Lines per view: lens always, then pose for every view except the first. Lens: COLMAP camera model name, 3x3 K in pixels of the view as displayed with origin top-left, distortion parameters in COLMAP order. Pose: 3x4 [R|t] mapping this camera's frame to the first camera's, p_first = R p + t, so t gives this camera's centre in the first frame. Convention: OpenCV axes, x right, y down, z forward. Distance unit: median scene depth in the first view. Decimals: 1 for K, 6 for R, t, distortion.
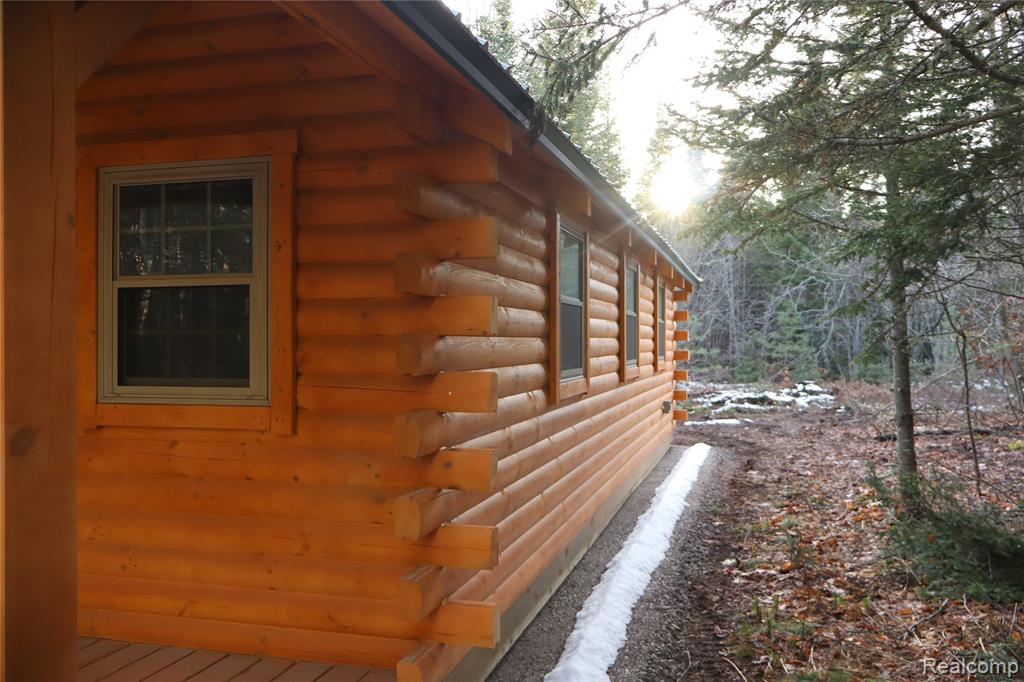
lens RADIAL K [[854.7, 0, 512.0], [0, 854.7, 341.0], [0, 0, 1]] dist [-0.007807, 0.002140]
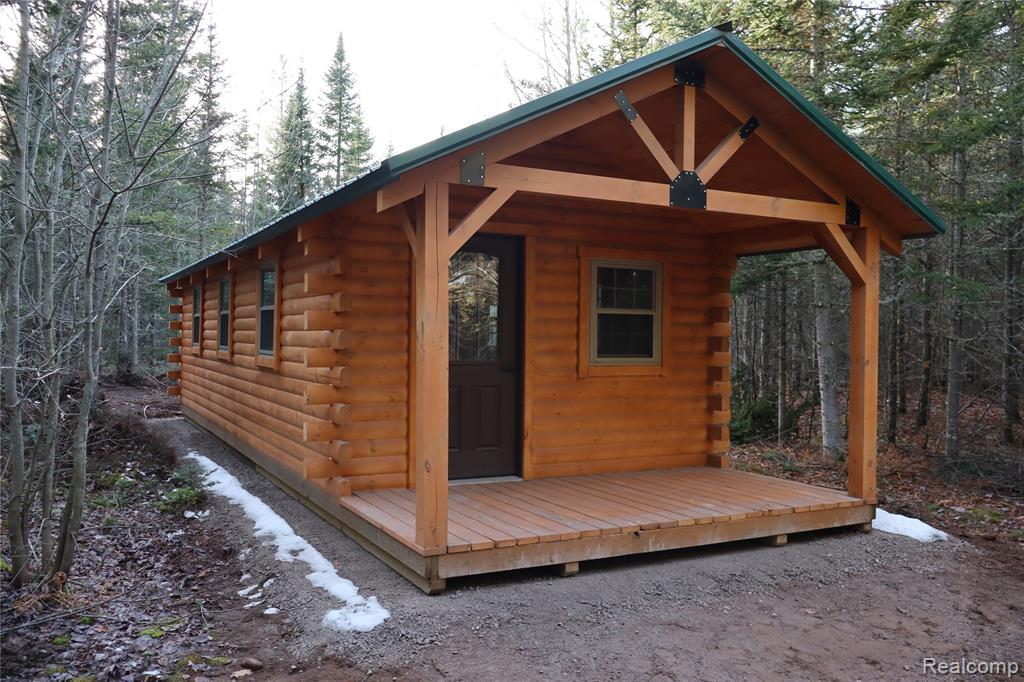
lens RADIAL K [[854.7, 0, 512.0], [0, 854.7, 341.0], [0, 0, 1]] dist [-0.007807, 0.002140]
pose [[0.723685, 0.009798, 0.690061, -2.119245], [-0.017961, 0.999828, 0.004641, 0.003442], [-0.689897, -0.015753, 0.723736, -0.435018]]
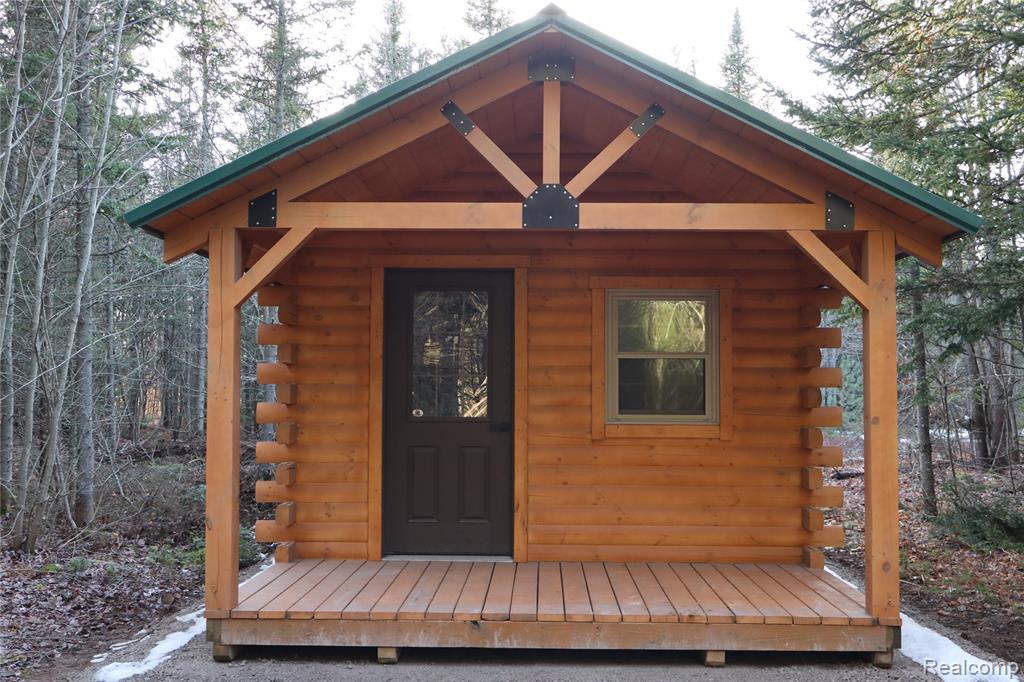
lens RADIAL K [[1123.3, 0, 512.0], [0, 1123.3, 341.0], [0, 0, 1]] dist [-0.002772, 0.011328]
pose [[0.968387, 0.019164, 0.248714, -1.237064], [-0.009039, 0.999086, -0.041789, 0.000503], [-0.249288, 0.038220, 0.967675, -1.164979]]
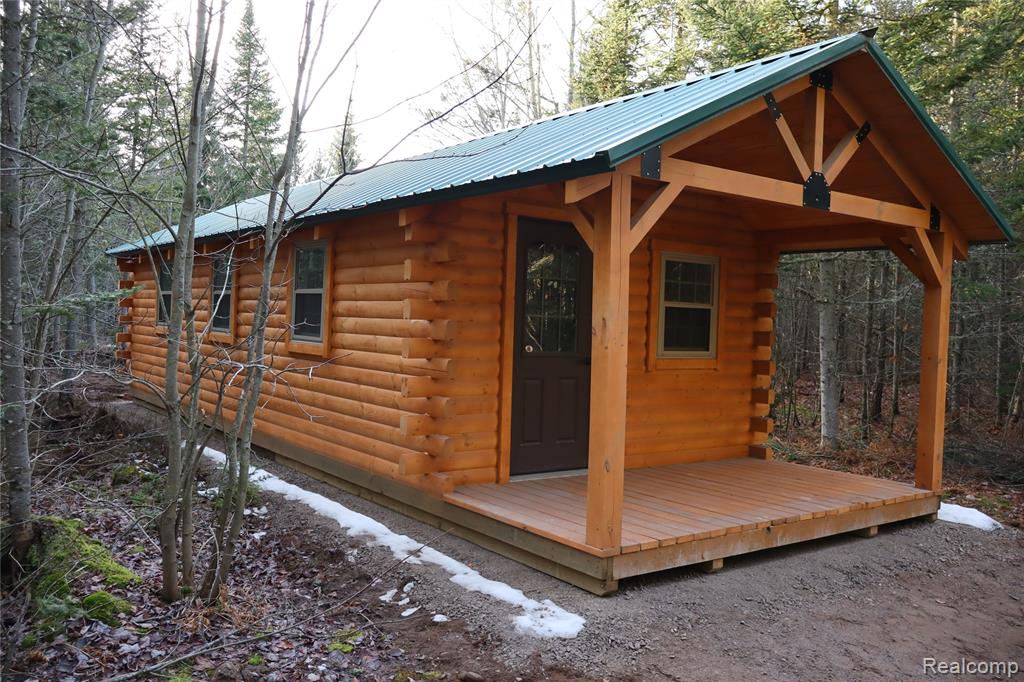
lens RADIAL K [[854.7, 0, 512.0], [0, 854.7, 341.0], [0, 0, 1]] dist [-0.007807, 0.002140]
pose [[0.610620, 0.006283, 0.791899, -2.425856], [-0.039737, 0.998952, 0.022715, -0.006745], [-0.790926, -0.045338, 0.610230, -0.034676]]
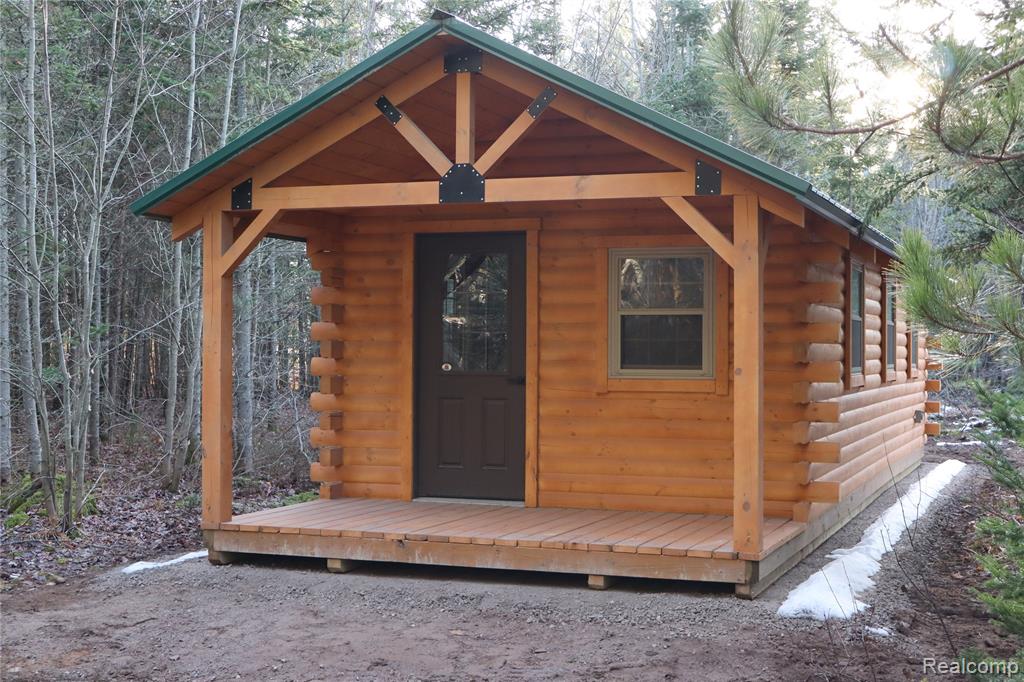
lens RADIAL K [[1442.9, 0, 512.0], [0, 1442.9, 341.0], [0, 0, 1]] dist [-0.004046, -0.018934]
pose [[0.996281, 0.007991, -0.085796, -0.425891], [-0.008424, 0.999954, -0.004690, 0.009362], [0.085755, 0.005396, 0.996302, -2.055699]]
